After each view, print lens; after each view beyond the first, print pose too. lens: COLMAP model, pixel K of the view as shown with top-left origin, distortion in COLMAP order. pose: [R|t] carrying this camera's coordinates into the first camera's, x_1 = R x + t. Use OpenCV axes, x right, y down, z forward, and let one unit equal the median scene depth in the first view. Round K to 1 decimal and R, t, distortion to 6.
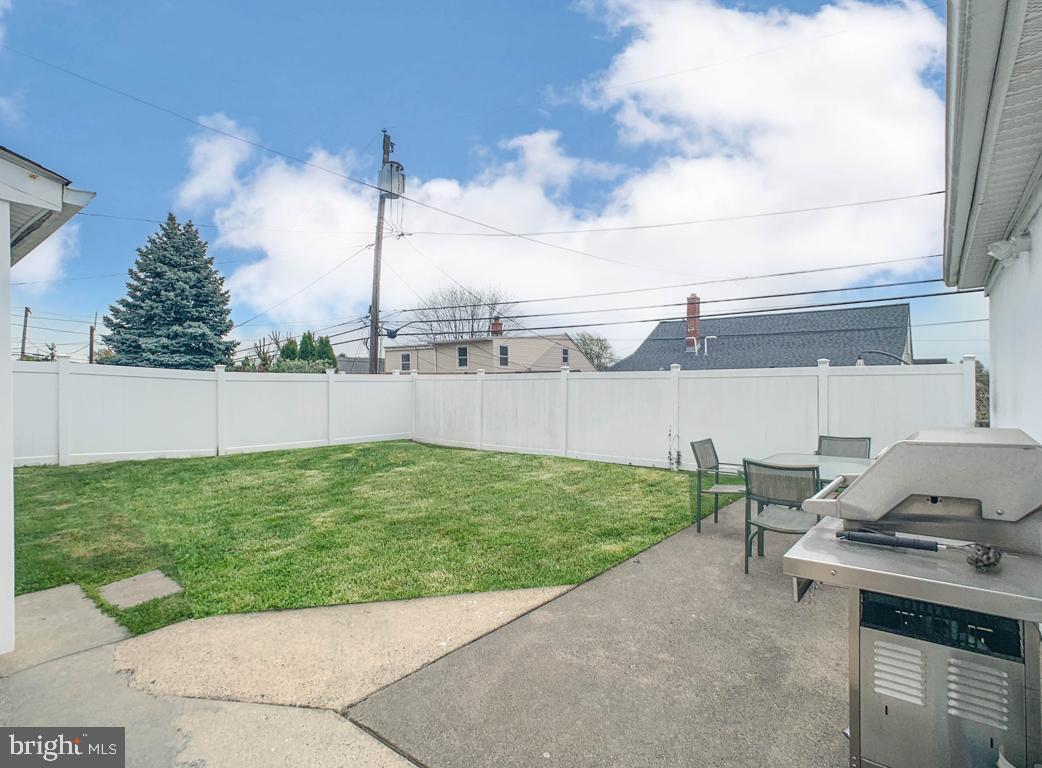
lens RADIAL K [[593.3, 0, 521.0], [0, 593.3, 384.0], [0, 0, 1]] dist [-0.066267, 0.030030]
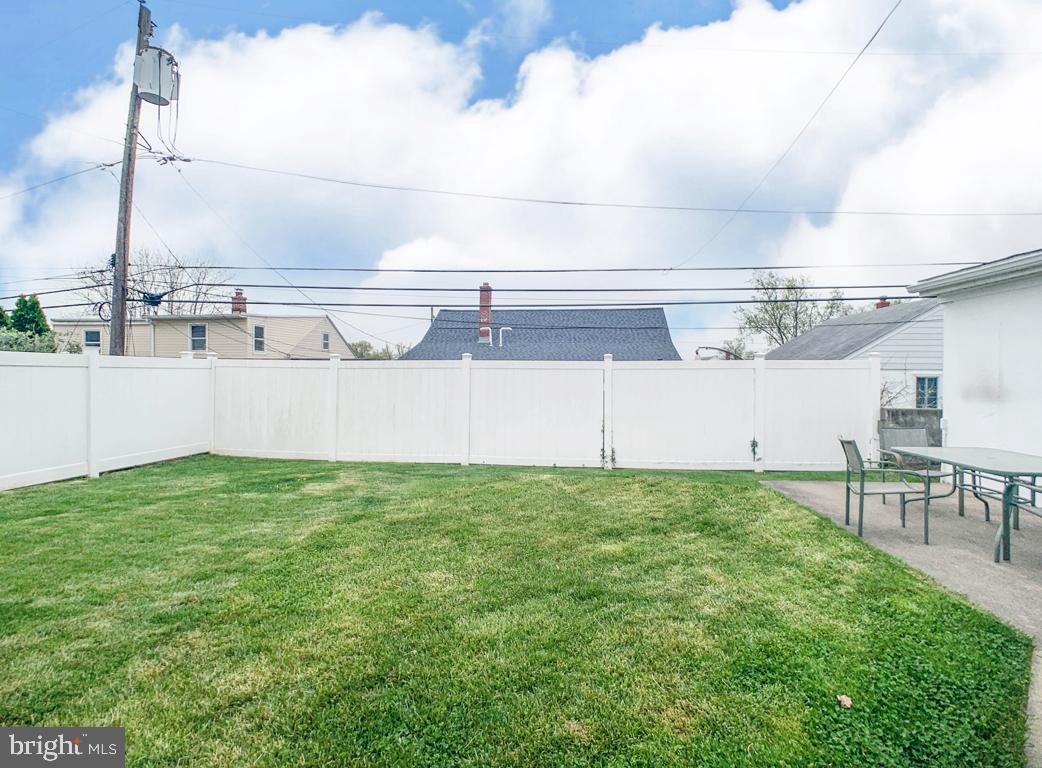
lens RADIAL K [[593.3, 0, 521.0], [0, 593.3, 384.0], [0, 0, 1]] dist [-0.066267, 0.030030]
pose [[0.832004, 0.003099, 0.554762, -0.207257], [-0.010300, 0.999898, 0.009862, 0.003223], [-0.554675, -0.013920, 0.831951, 0.170396]]
